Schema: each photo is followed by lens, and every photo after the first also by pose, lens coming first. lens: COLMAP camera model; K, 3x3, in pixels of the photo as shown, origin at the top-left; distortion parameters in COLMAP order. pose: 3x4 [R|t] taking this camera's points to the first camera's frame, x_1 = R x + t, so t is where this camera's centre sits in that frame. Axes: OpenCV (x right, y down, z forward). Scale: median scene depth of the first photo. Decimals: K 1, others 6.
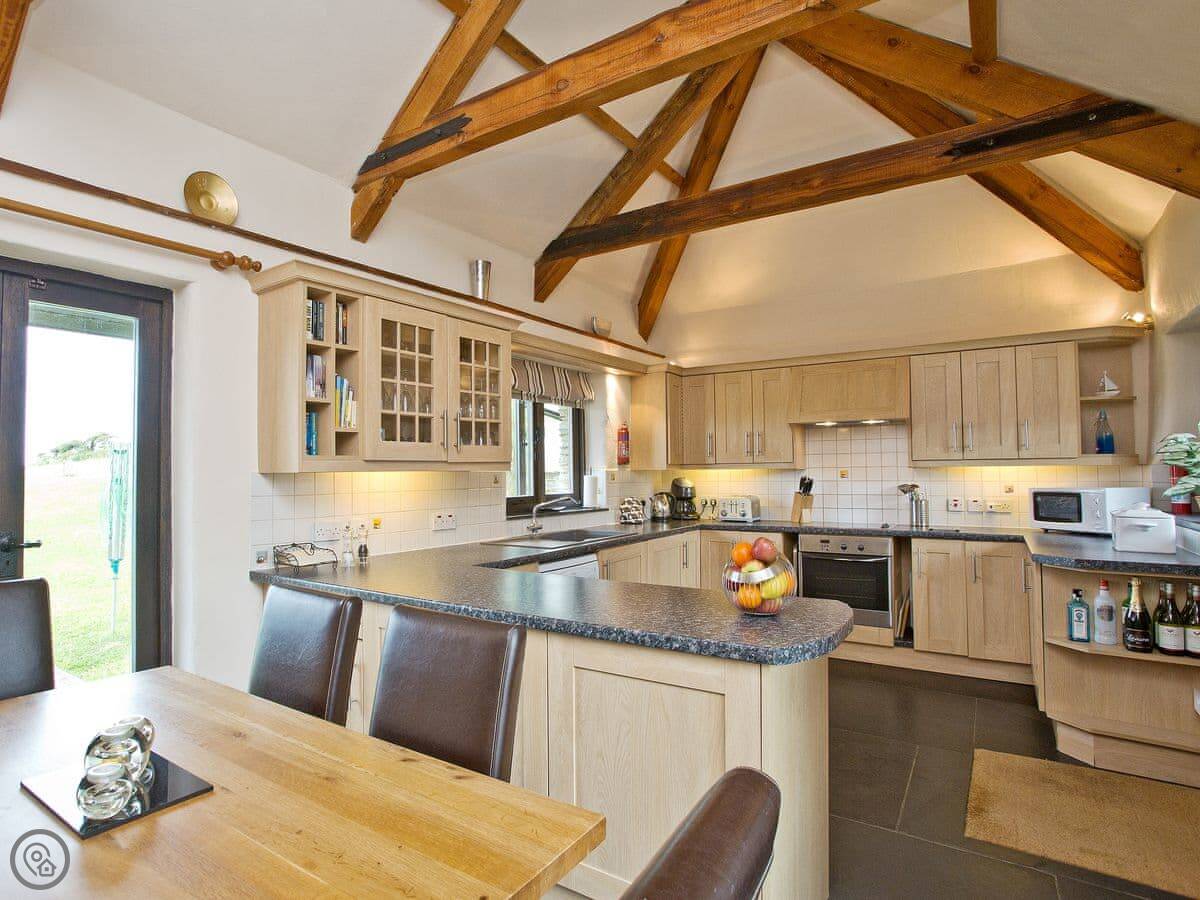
lens RADIAL K [[637.4, 0, 599.9], [0, 637.4, 432.5], [0, 0, 1]] dist [0.000677, -0.000445]
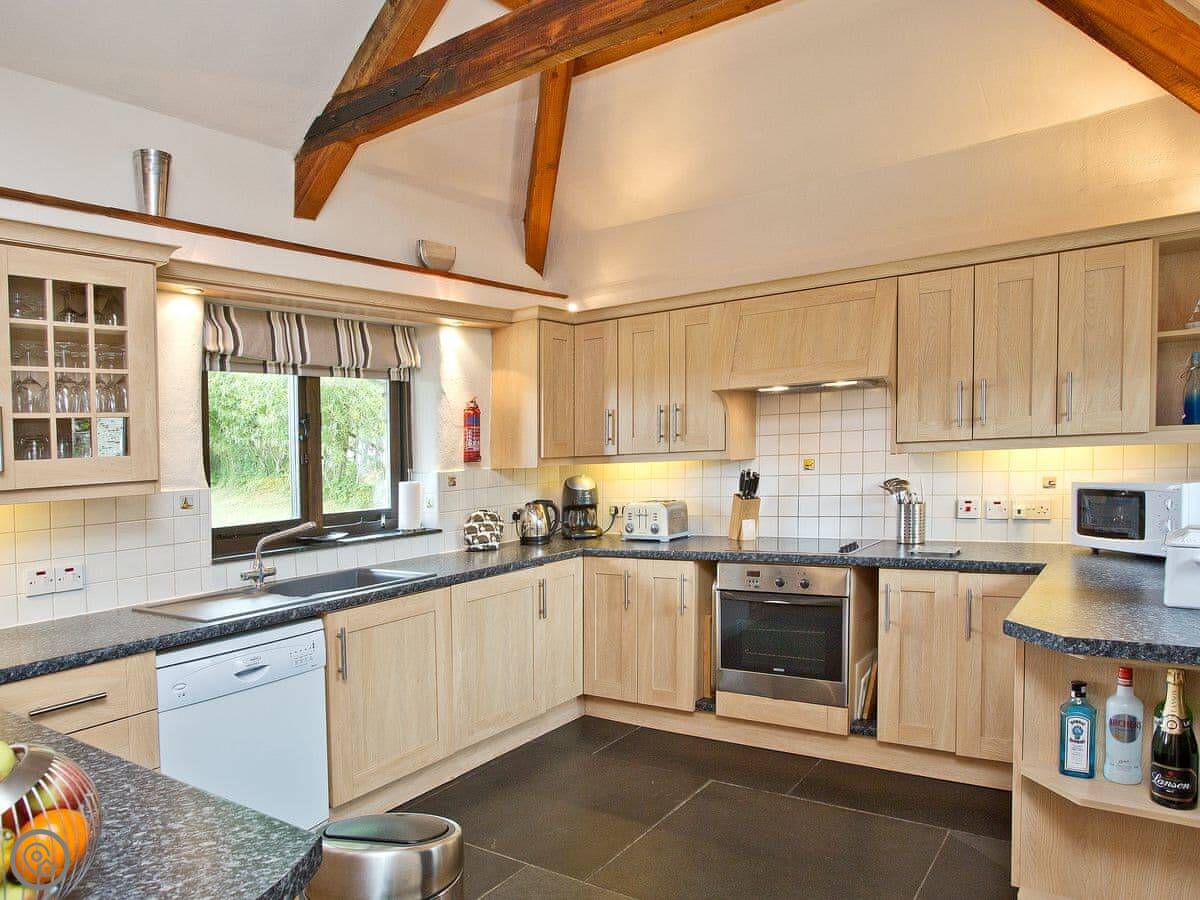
lens RADIAL K [[786.8, 0, 599.7], [0, 786.8, 477.2], [0, 0, 1]] dist [-0.022545, 0.008260]
pose [[0.997767, -0.033112, -0.058002, 0.233551], [0.038554, 0.994694, 0.095379, -0.007934], [0.054536, -0.097402, 0.993750, 0.197659]]
